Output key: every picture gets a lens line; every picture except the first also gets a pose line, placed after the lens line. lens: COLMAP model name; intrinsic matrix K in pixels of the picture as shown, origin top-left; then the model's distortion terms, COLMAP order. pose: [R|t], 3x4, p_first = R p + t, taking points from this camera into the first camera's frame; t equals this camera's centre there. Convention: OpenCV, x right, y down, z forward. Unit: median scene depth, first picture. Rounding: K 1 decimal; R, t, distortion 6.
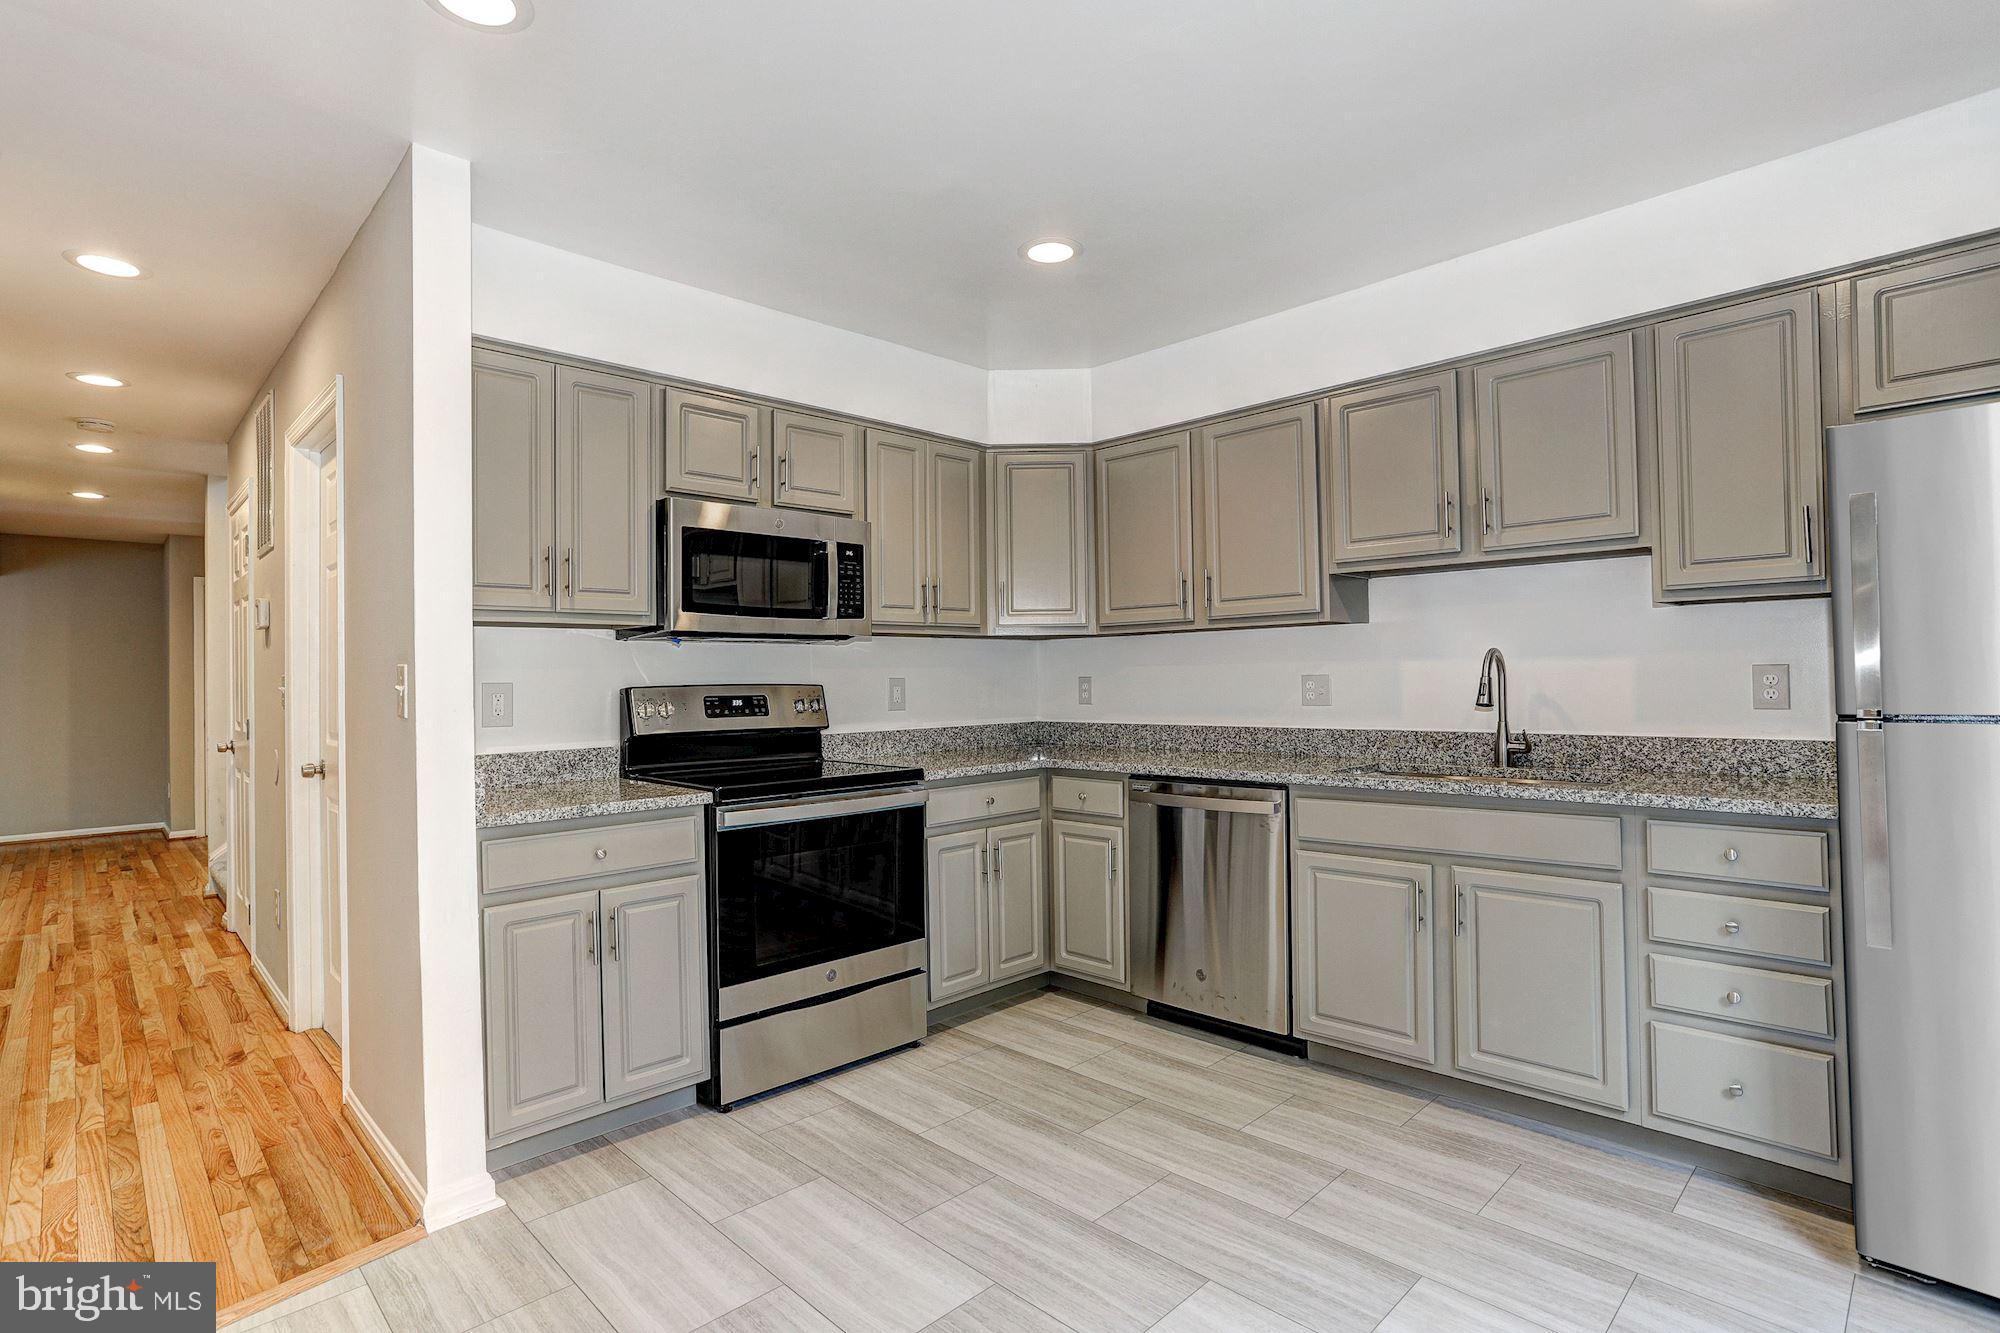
lens RADIAL K [[989.3, 0, 1069.0], [0, 989.3, 662.8], [0, 0, 1]] dist [-0.070157, 0.060010]
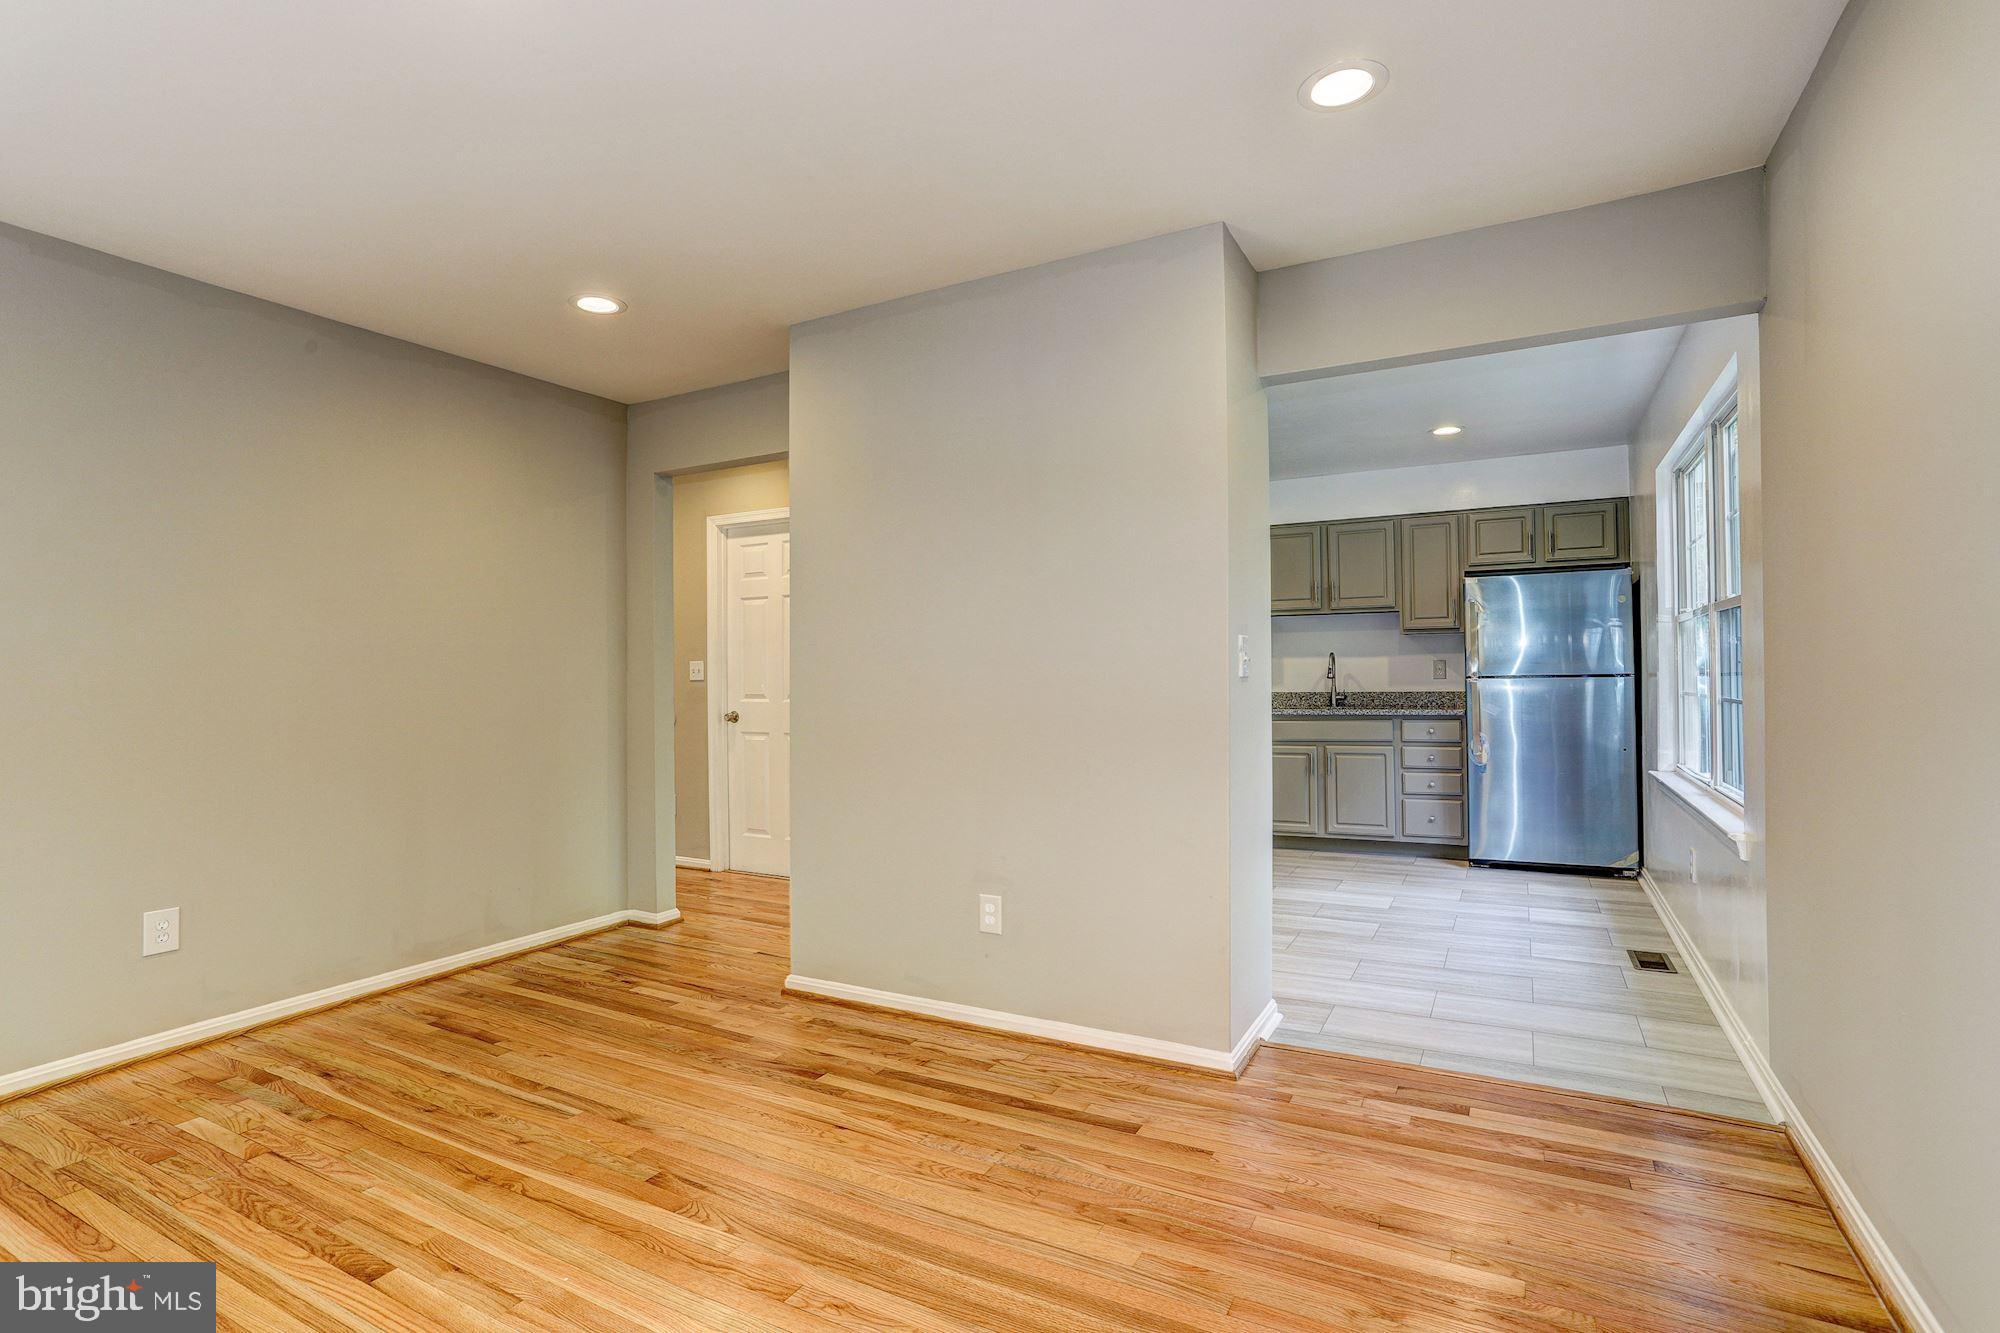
lens RADIAL K [[979.6, 0, 1153.4], [0, 979.6, 663.2], [0, 0, 1]] dist [0.000755, 0.000112]
pose [[0.925214, 0.008323, 0.379354, -0.783134], [-0.007239, 0.999965, -0.004284, 0.021647], [-0.379376, 0.001218, 0.925242, -0.898738]]
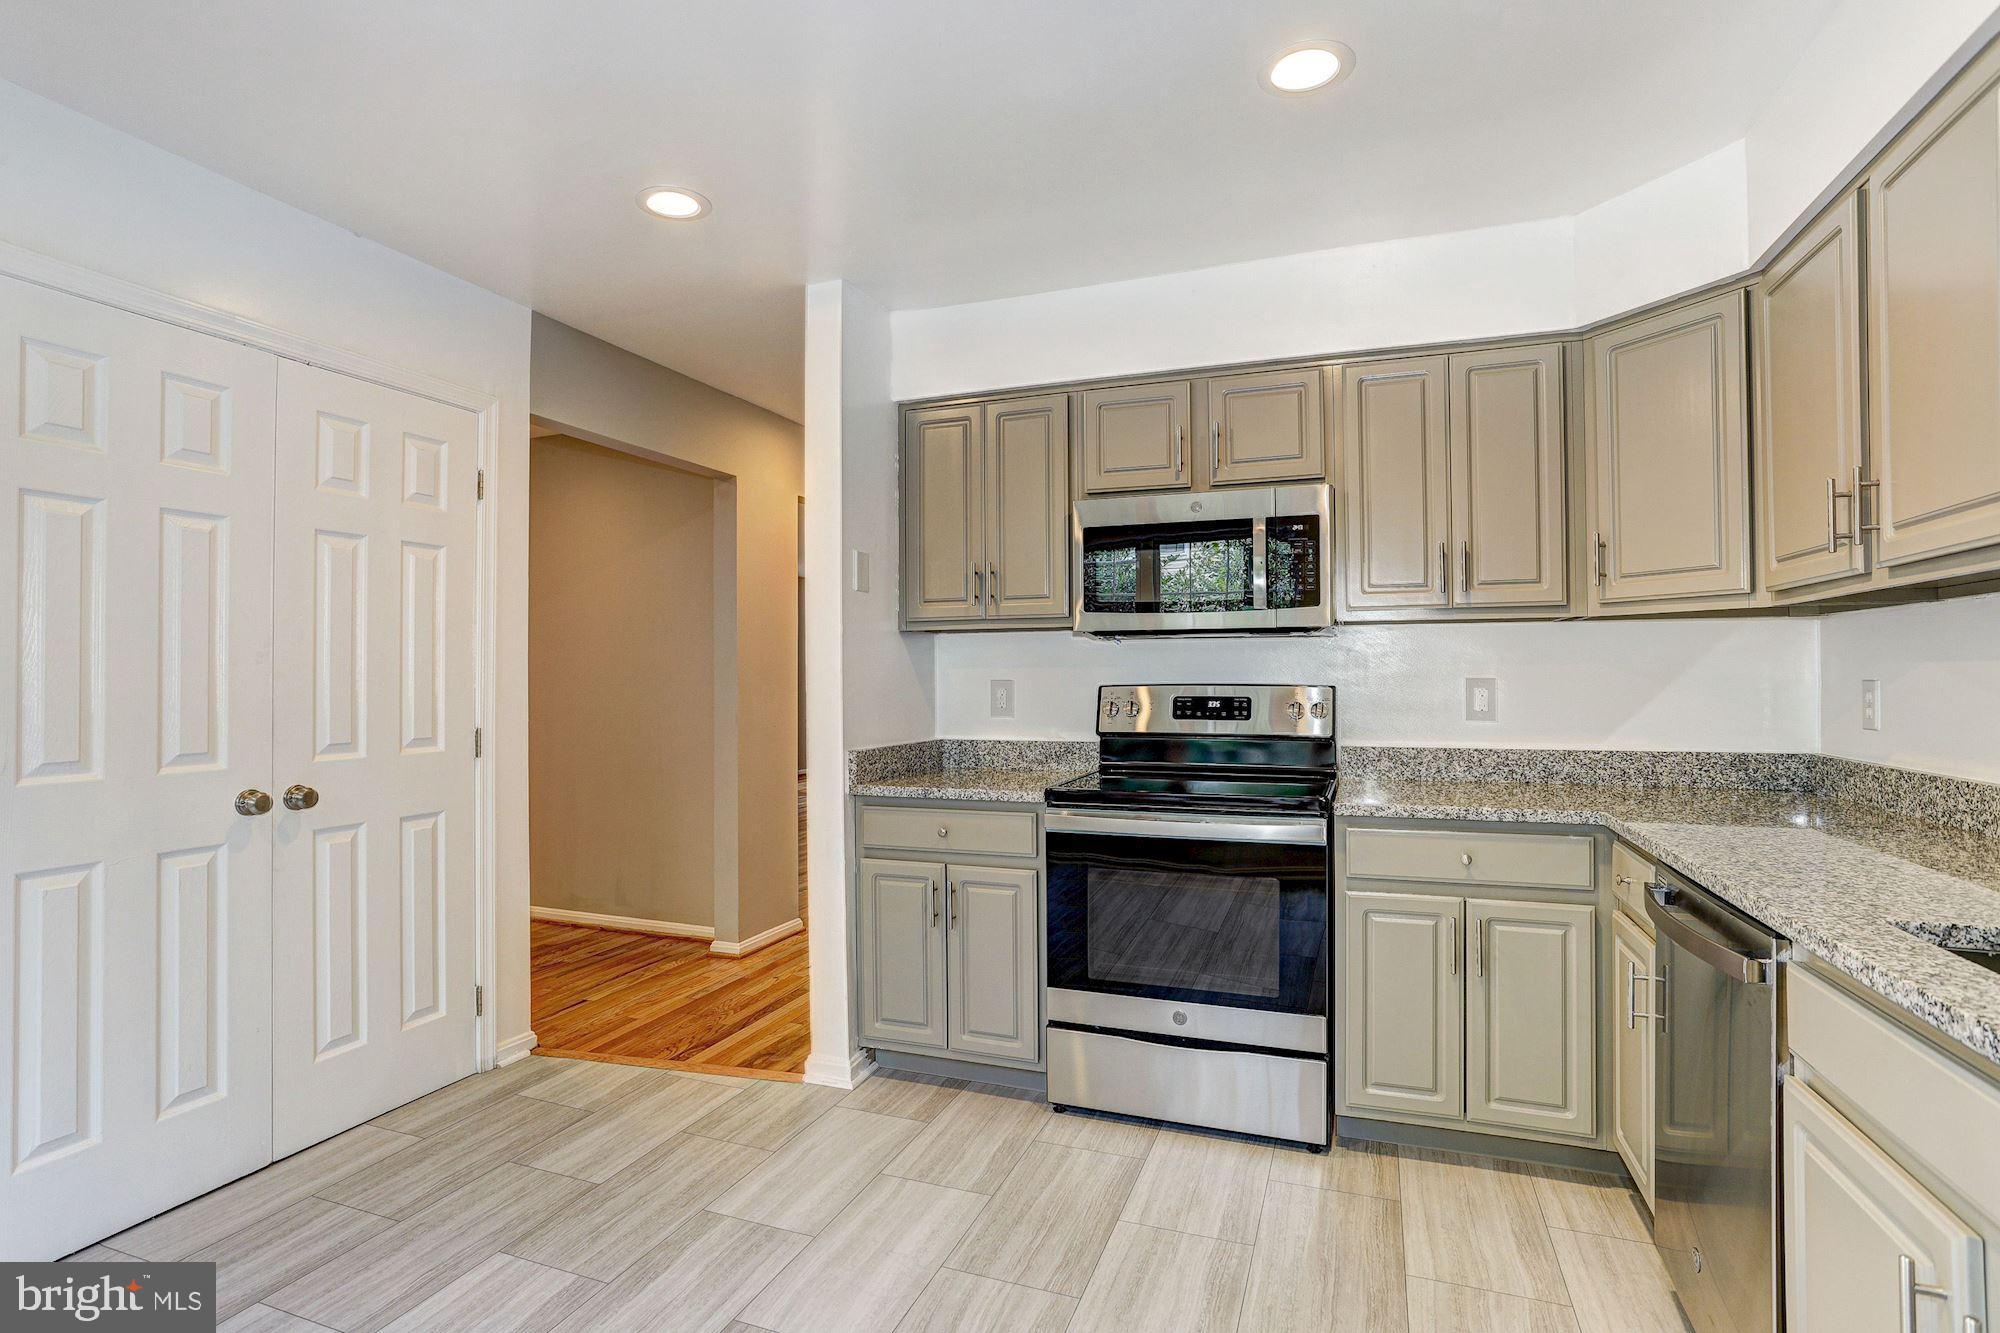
lens RADIAL K [[1056.6, 0, 1000.0], [0, 1056.6, 666.5], [0, 0, 1]] dist [-0.020533, 0.000319]
pose [[0.360555, 0.004806, -0.932726, 0.564620], [0.014317, 0.999840, 0.010687, -0.009247], [0.932628, -0.017207, 0.360429, 0.496981]]
